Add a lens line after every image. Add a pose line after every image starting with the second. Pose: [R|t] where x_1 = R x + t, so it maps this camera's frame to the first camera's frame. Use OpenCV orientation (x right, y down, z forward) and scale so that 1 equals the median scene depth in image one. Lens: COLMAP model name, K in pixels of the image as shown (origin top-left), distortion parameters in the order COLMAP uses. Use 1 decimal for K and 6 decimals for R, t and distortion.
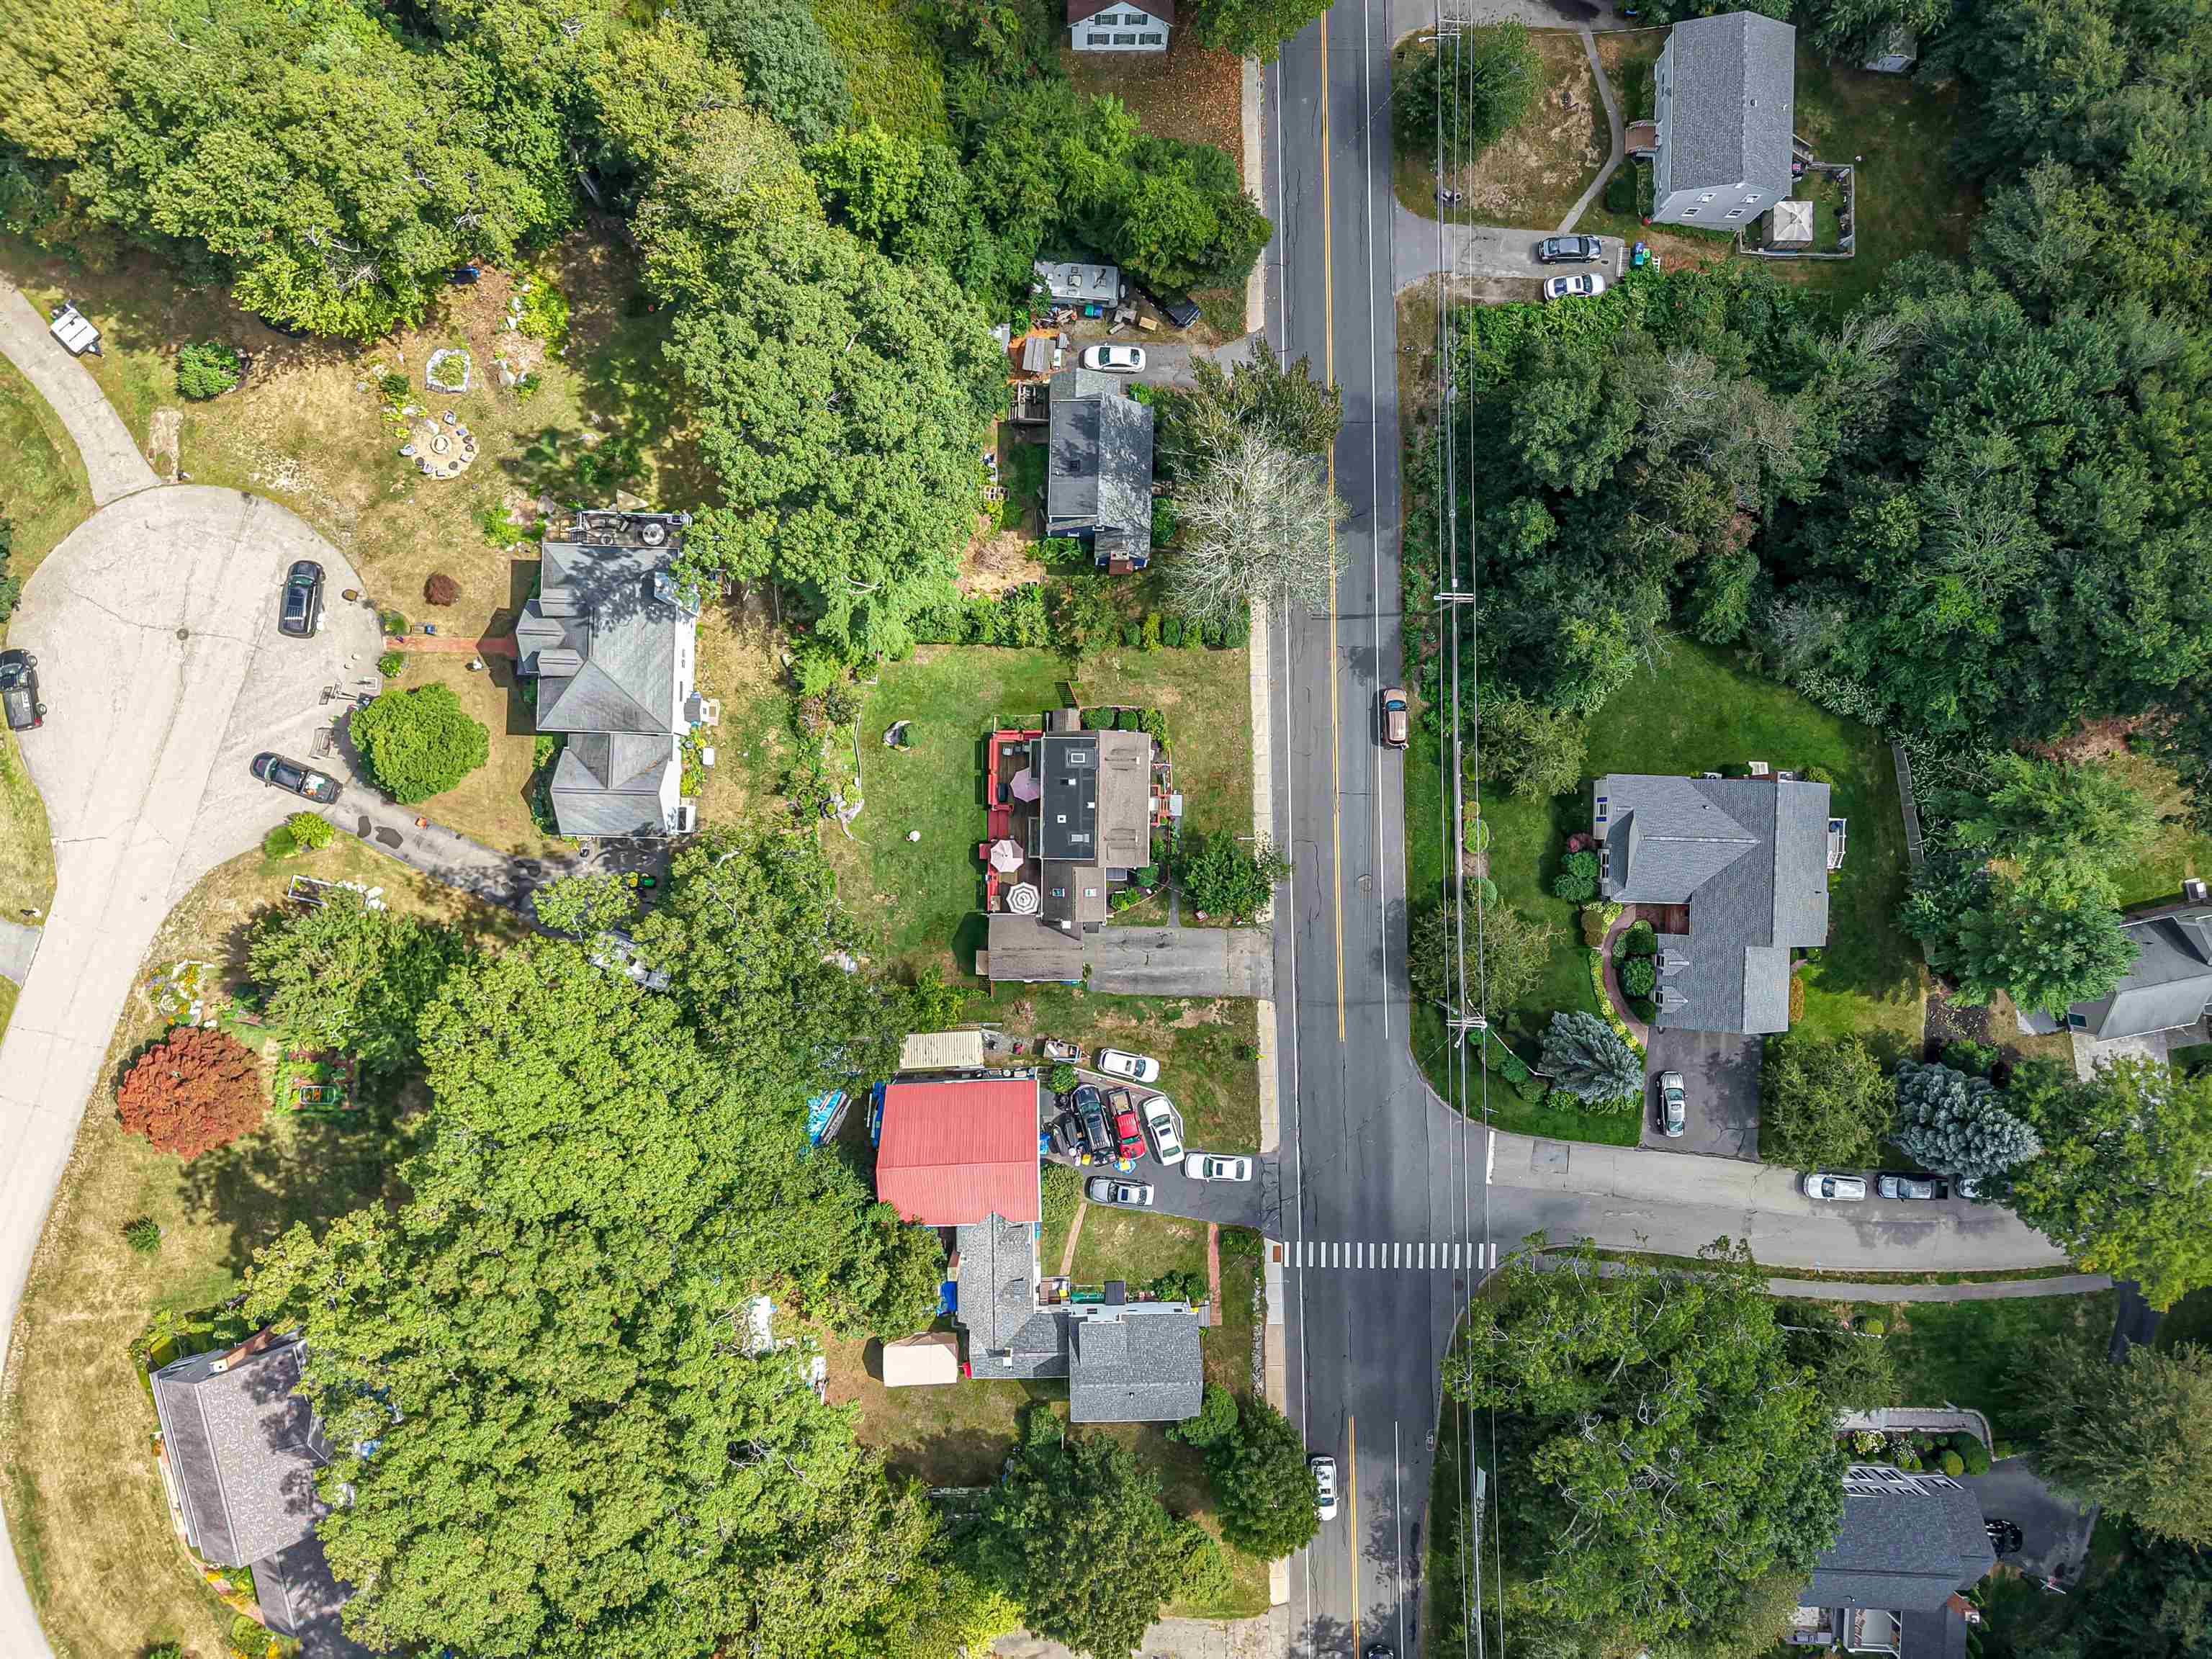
lens RADIAL K [[1513.1, 0, 1106.0], [0, 1513.1, 829.5], [0, 0, 1]] dist [0.004851, -0.000816]
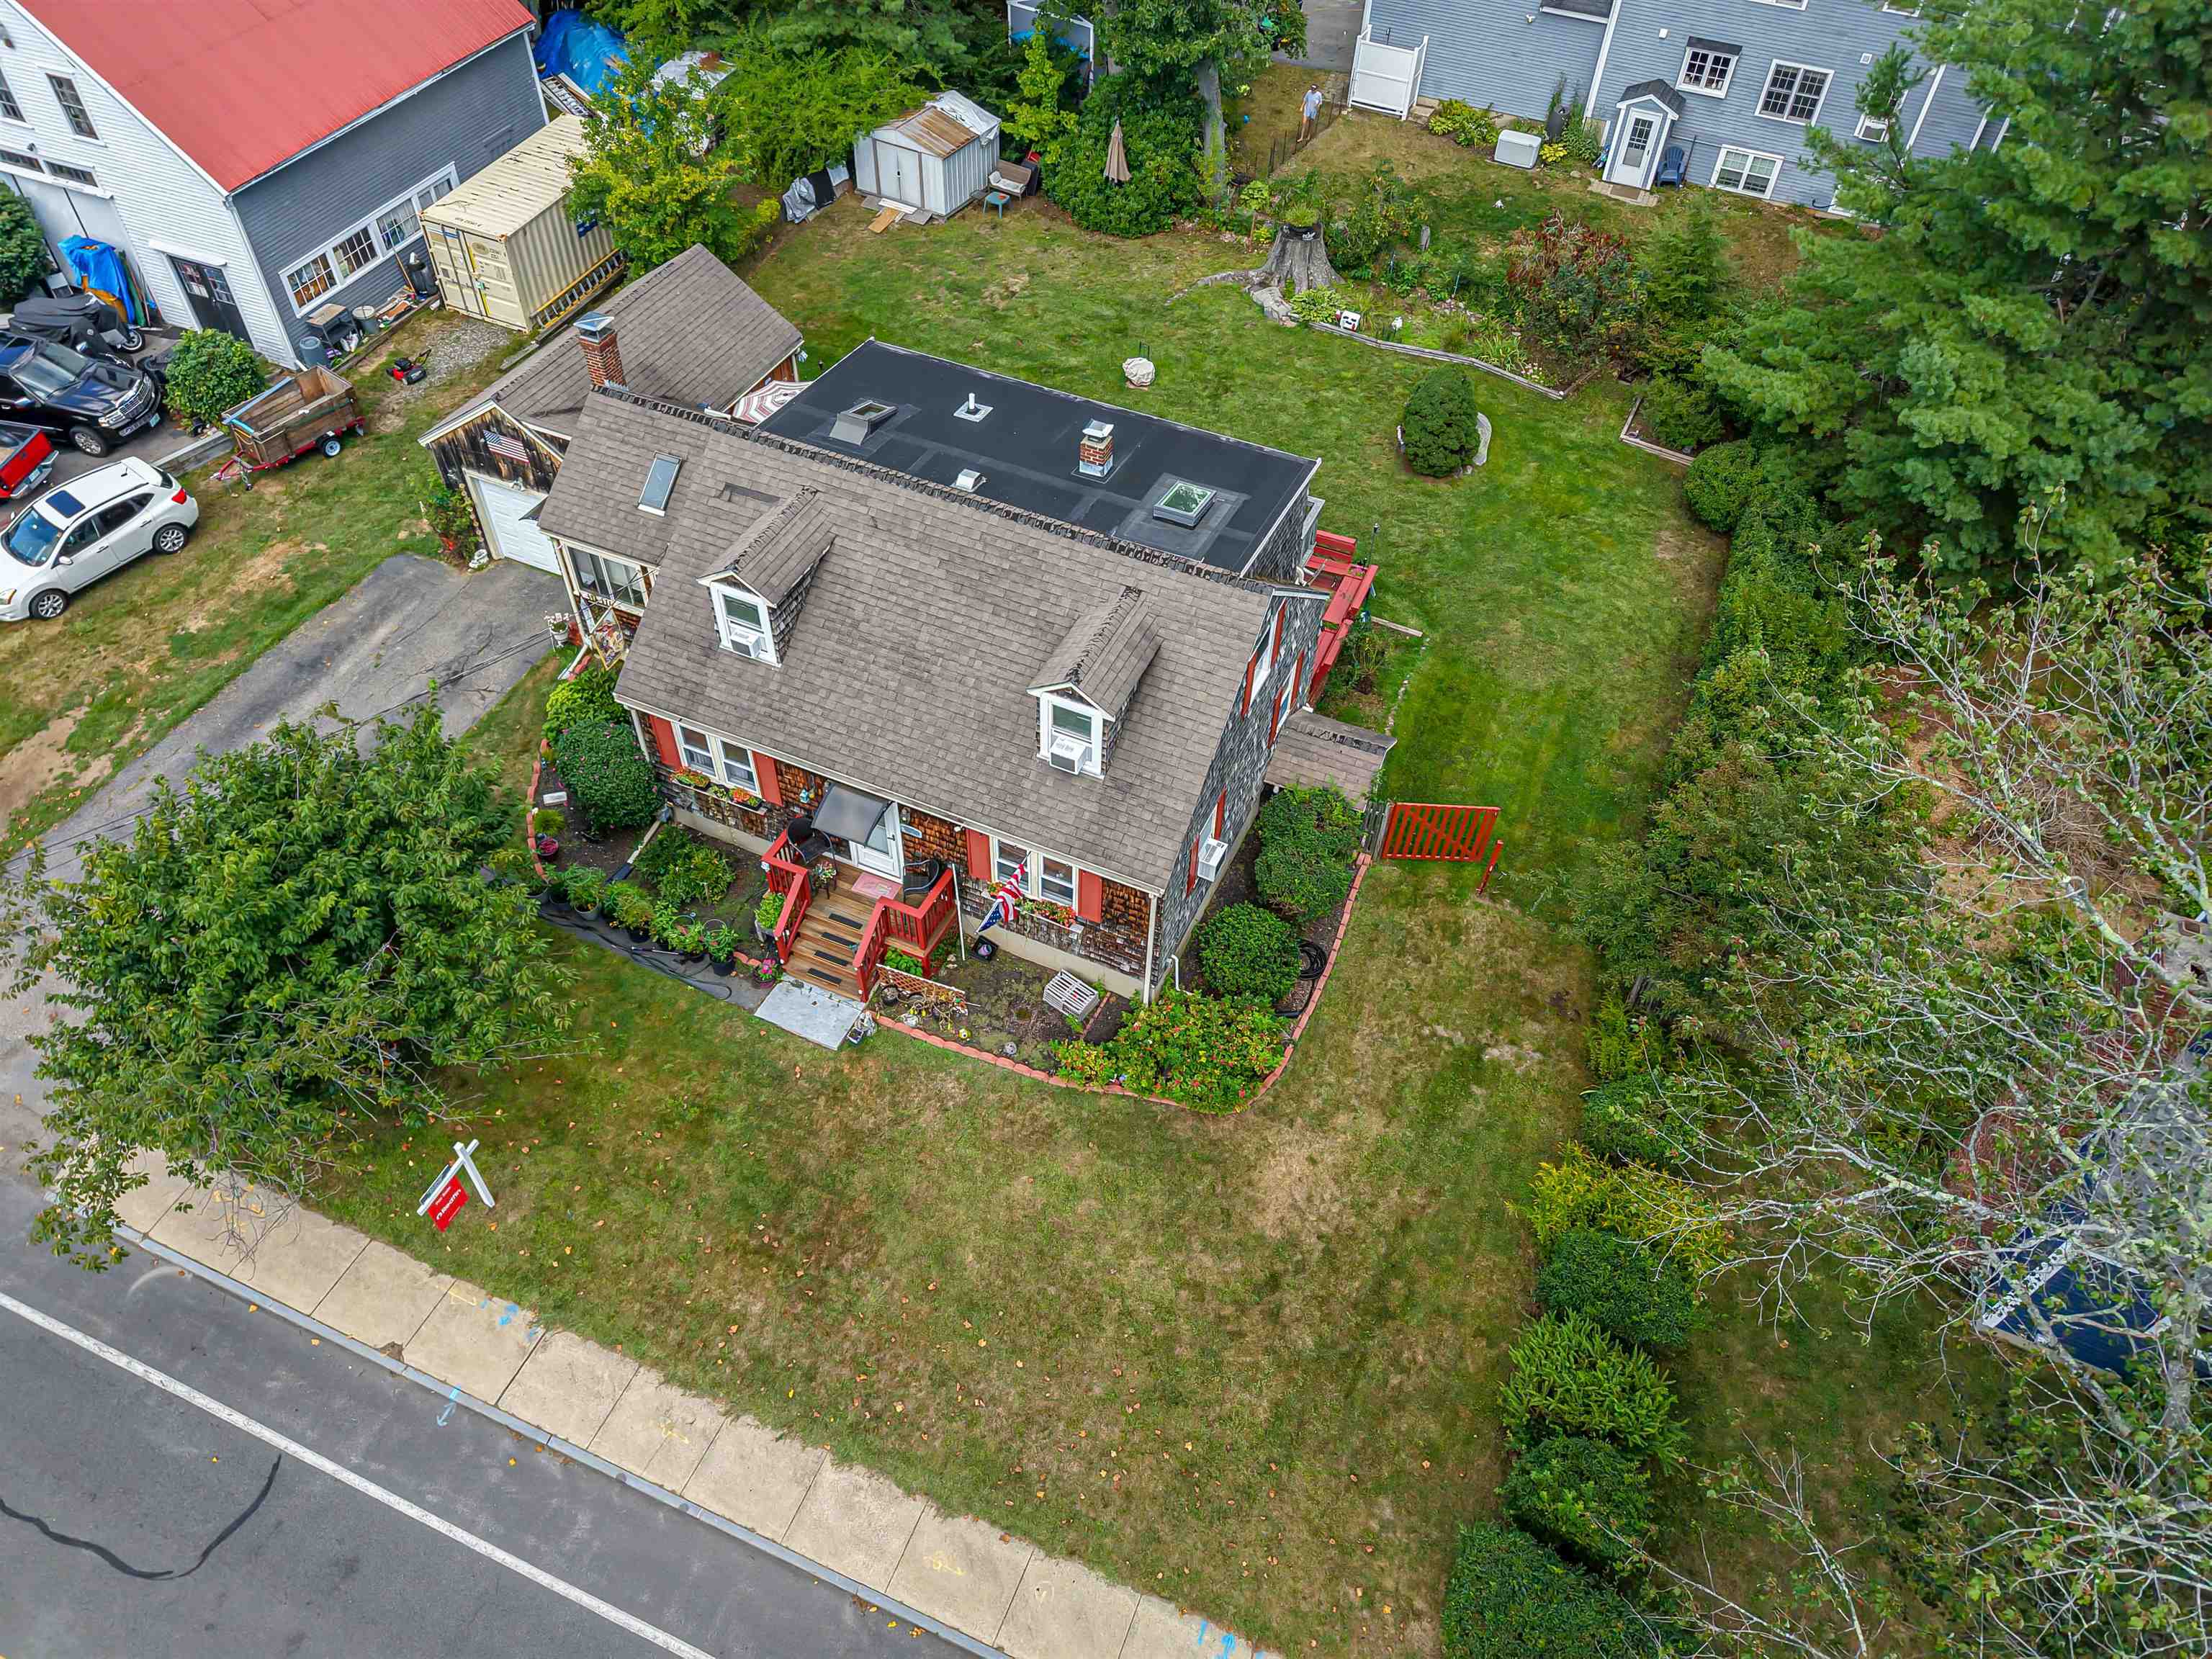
lens RADIAL K [[1474.4, 0, 1106.0], [0, 1474.4, 829.5], [0, 0, 1]] dist [-0.000777, 0.000418]
pose [[-0.396227, 0.661442, -0.636787, 0.147317], [-0.917516, -0.311059, 0.247802, -0.099806], [-0.034172, 0.682449, 0.730134, 0.832774]]
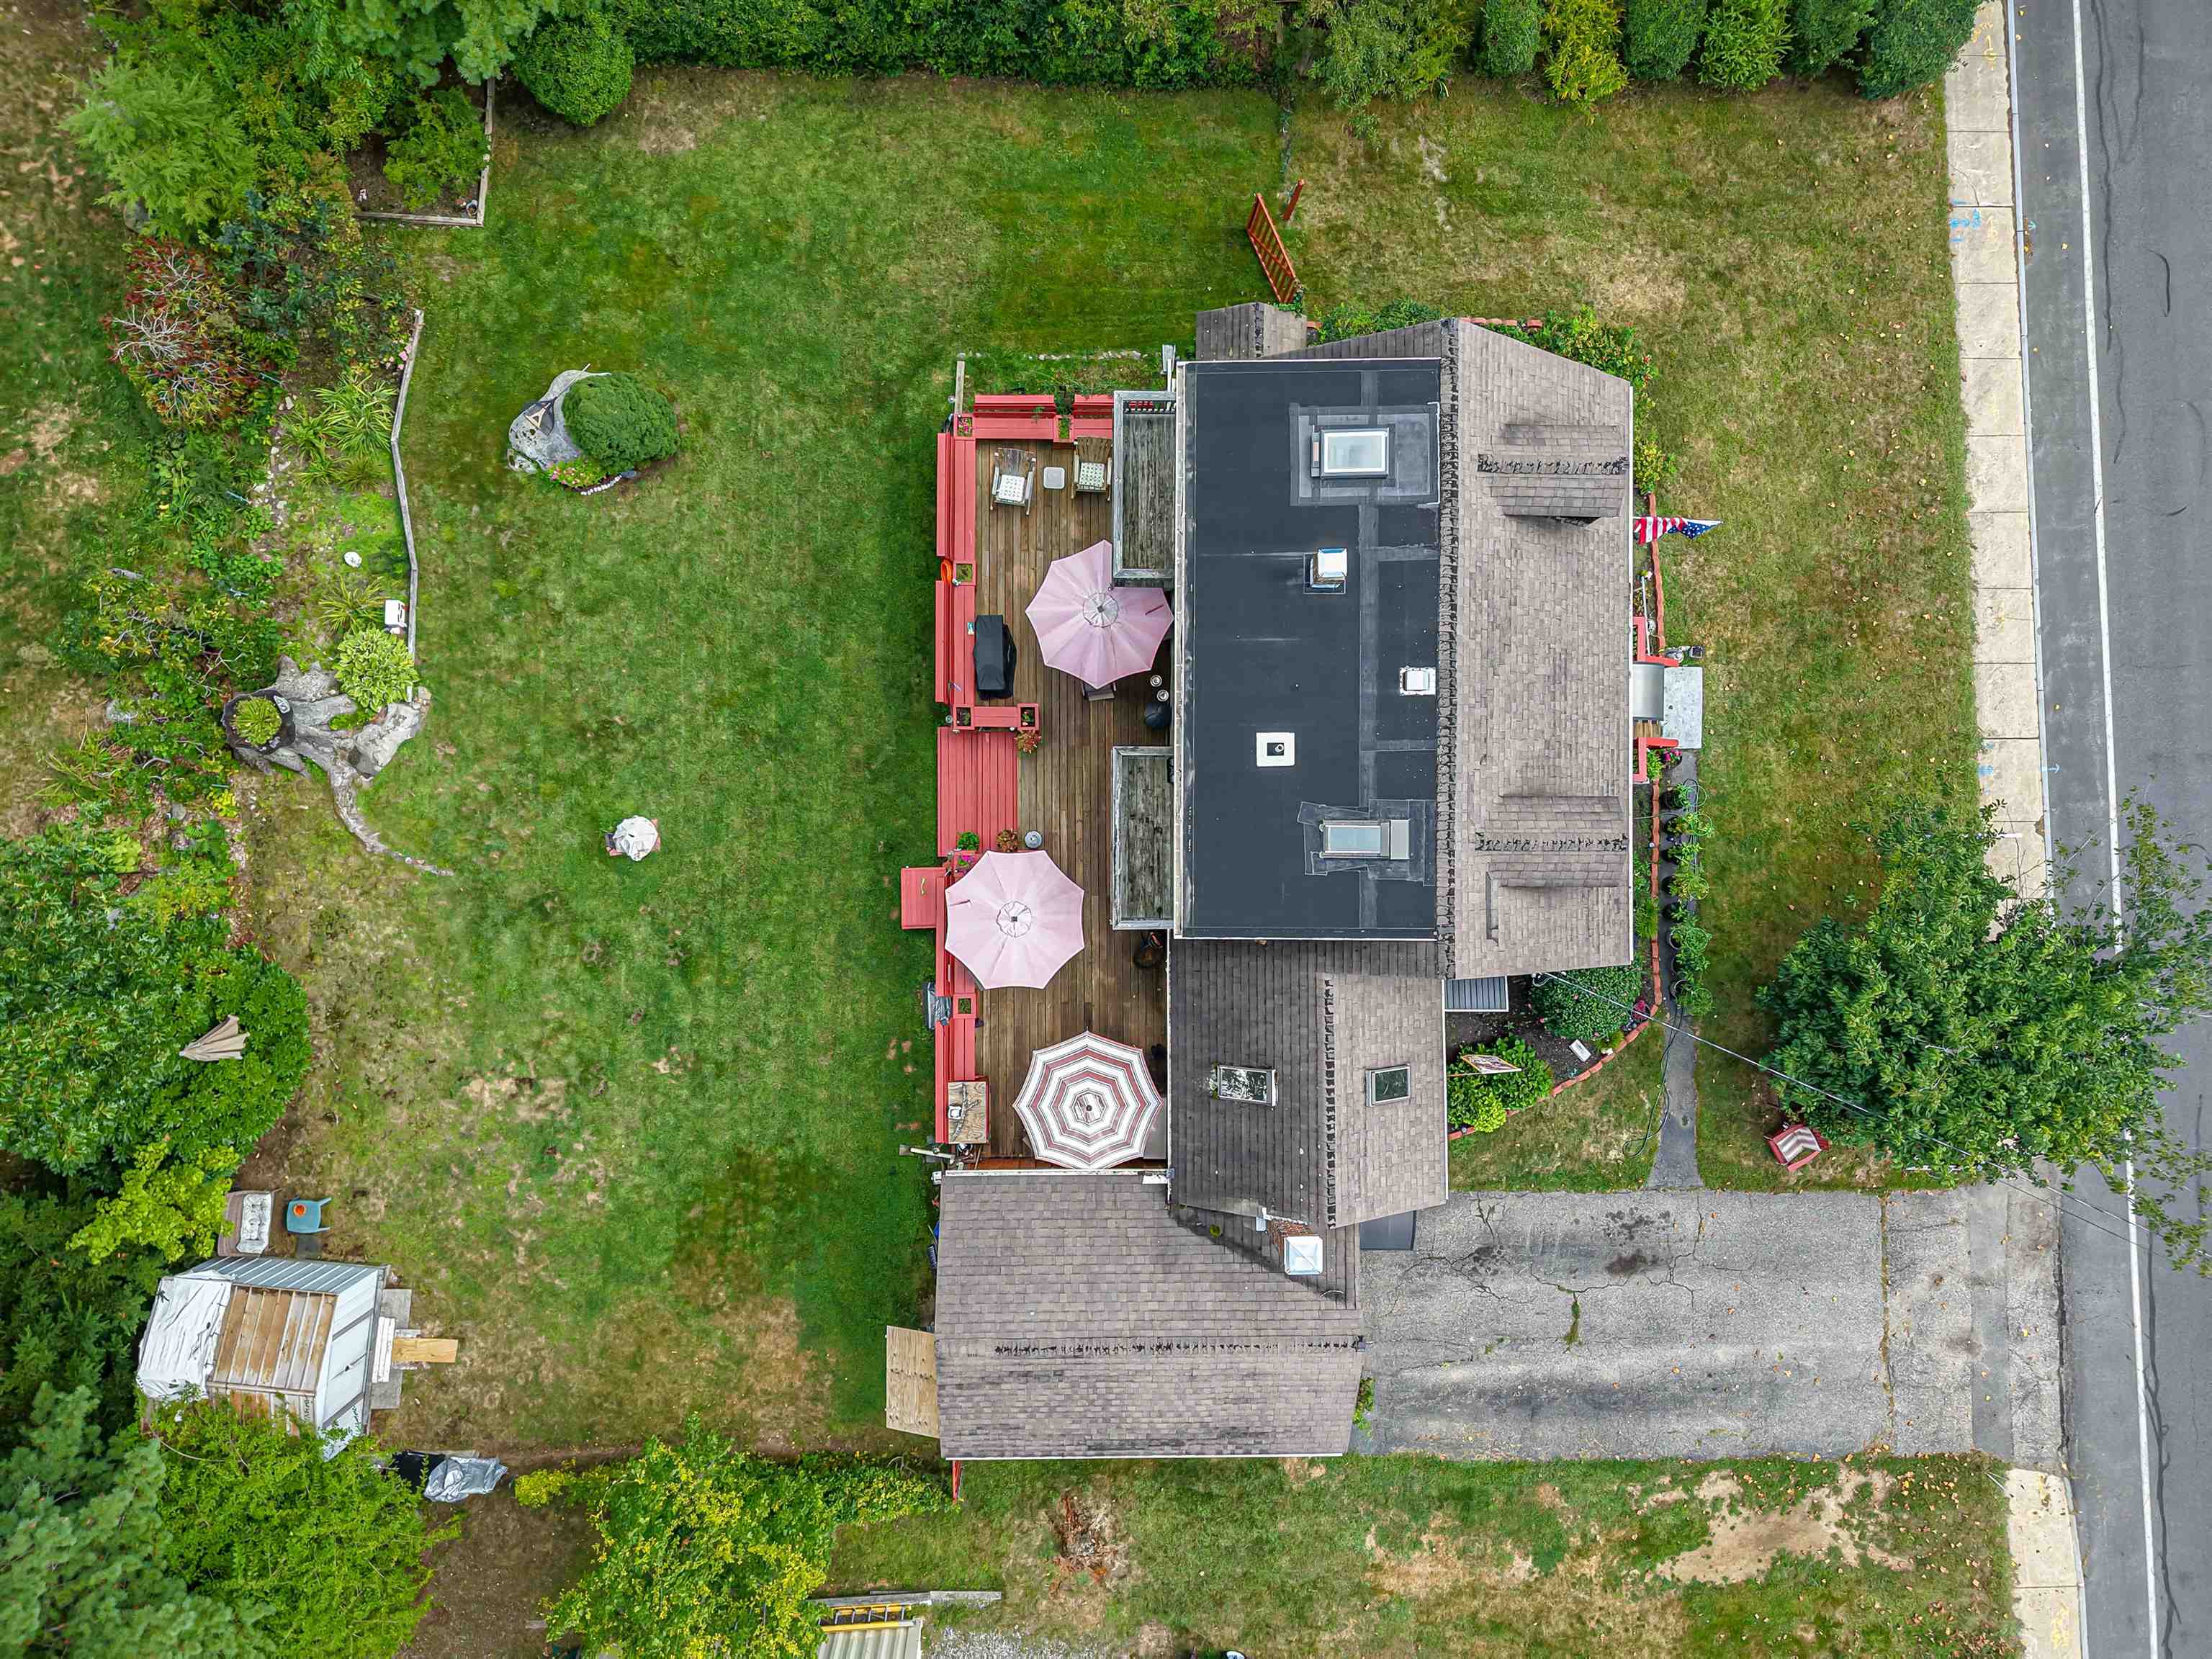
lens RADIAL K [[1513.1, 0, 1106.0], [0, 1513.1, 829.5], [0, 0, 1]] dist [0.004851, -0.000816]
pose [[0.999941, -0.008504, 0.006691, -0.051828], [0.008528, 0.999957, -0.003571, 0.004589], [-0.006660, 0.003628, 0.999971, 0.752745]]
